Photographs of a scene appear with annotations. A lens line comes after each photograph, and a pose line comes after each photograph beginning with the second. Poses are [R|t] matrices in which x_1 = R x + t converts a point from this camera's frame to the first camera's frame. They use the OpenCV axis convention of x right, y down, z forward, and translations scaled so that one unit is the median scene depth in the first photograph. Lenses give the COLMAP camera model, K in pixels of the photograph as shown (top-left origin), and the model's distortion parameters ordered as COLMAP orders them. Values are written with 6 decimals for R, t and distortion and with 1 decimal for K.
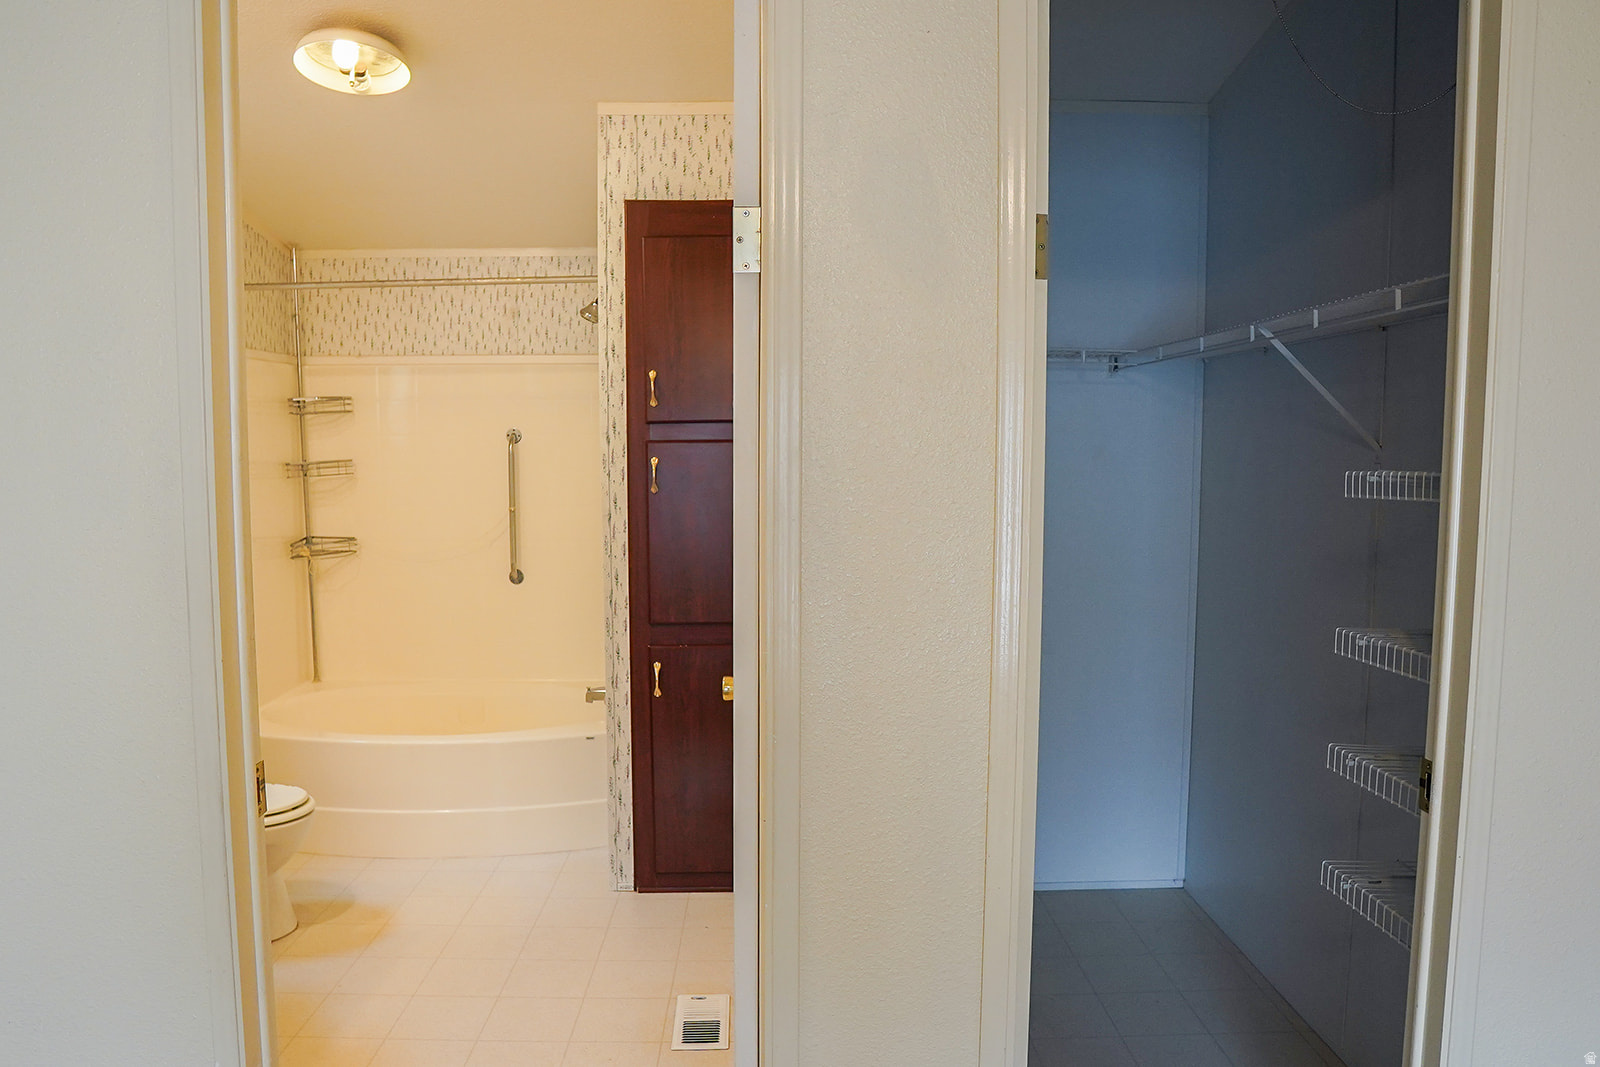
lens RADIAL K [[1136.4, 0, 803.0], [0, 1136.4, 538.3], [0, 0, 1]] dist [-0.104979, 0.066061]
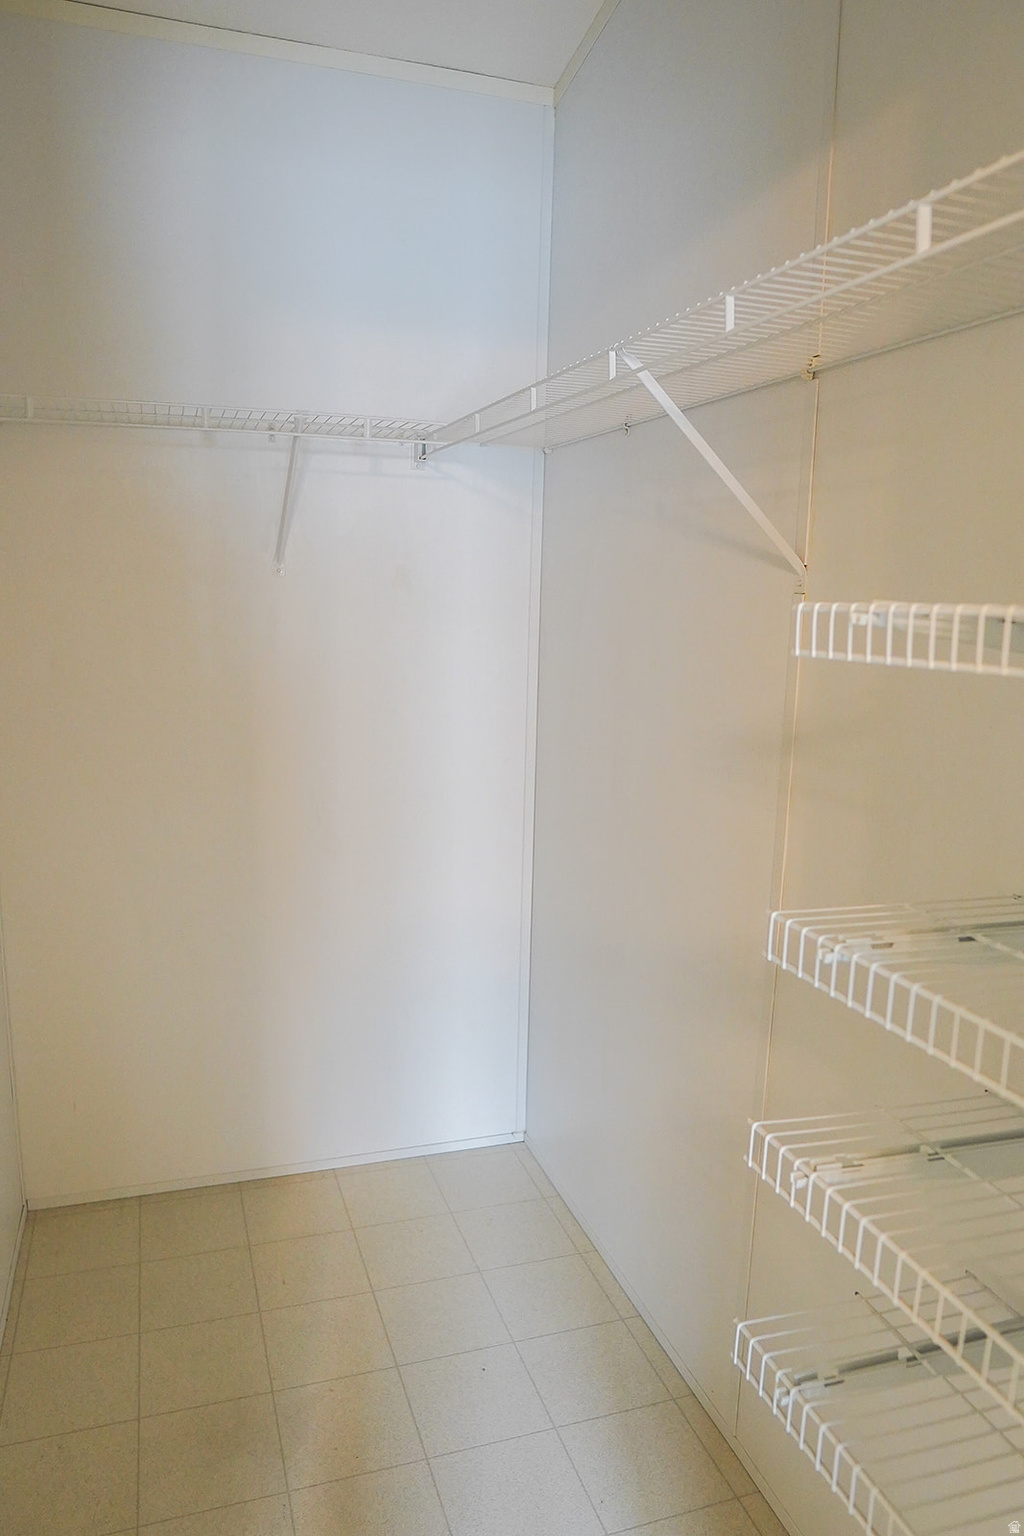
lens RADIAL K [[1090.9, 0, 517.8], [0, 1090.9, 769.0], [0, 0, 1]] dist [-0.104979, 0.066061]
pose [[0.953330, -0.032759, 0.300149, 0.119936], [0.004803, 0.995616, 0.093407, -0.017322], [-0.301893, -0.087606, 0.949308, 0.308636]]
